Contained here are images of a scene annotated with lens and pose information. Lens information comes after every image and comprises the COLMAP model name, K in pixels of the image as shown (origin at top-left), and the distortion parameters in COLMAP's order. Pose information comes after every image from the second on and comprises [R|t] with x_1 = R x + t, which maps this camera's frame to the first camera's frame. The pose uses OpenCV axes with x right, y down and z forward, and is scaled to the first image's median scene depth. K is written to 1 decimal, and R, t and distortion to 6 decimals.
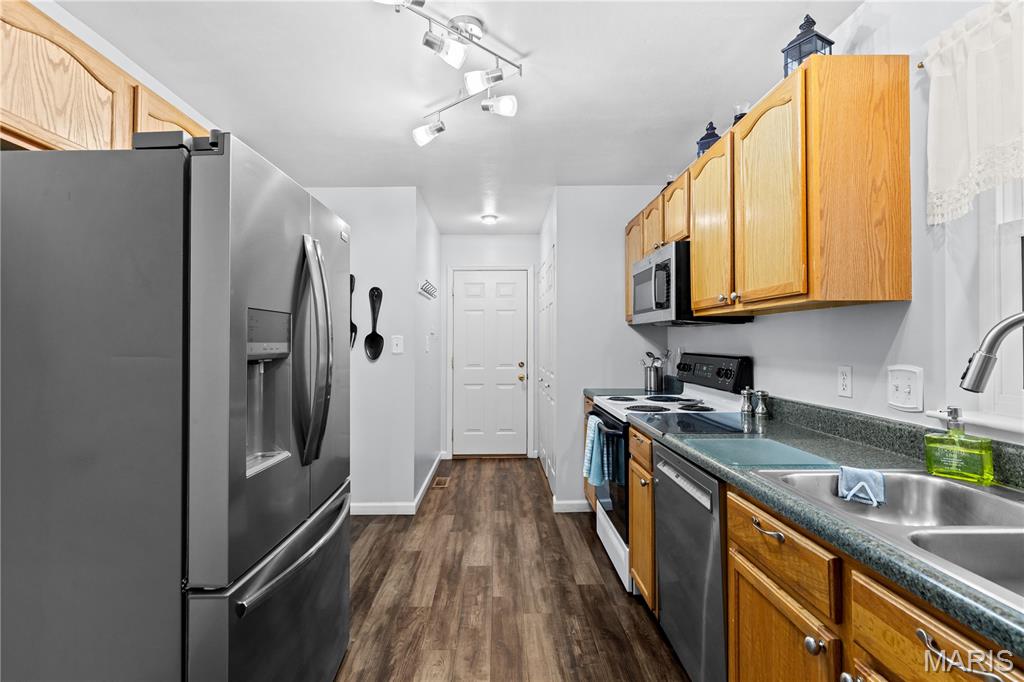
lens RADIAL K [[463.0, 0, 505.8], [0, 463.0, 336.6], [0, 0, 1]] dist [0.001320, 0.000185]
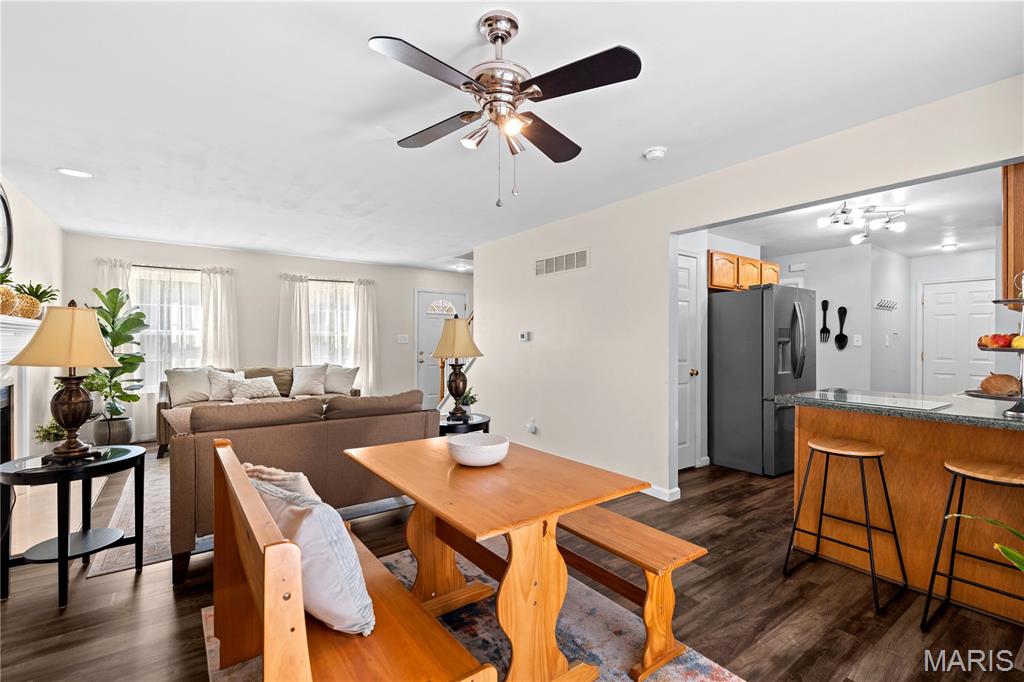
lens RADIAL K [[463.0, 0, 505.8], [0, 463.0, 336.6], [0, 0, 1]] dist [0.001320, 0.000185]
pose [[0.557681, -0.001907, -0.830053, 0.446903], [0.002698, 0.999996, -0.000484, -0.000139], [0.830051, -0.001969, 0.557684, -0.987224]]
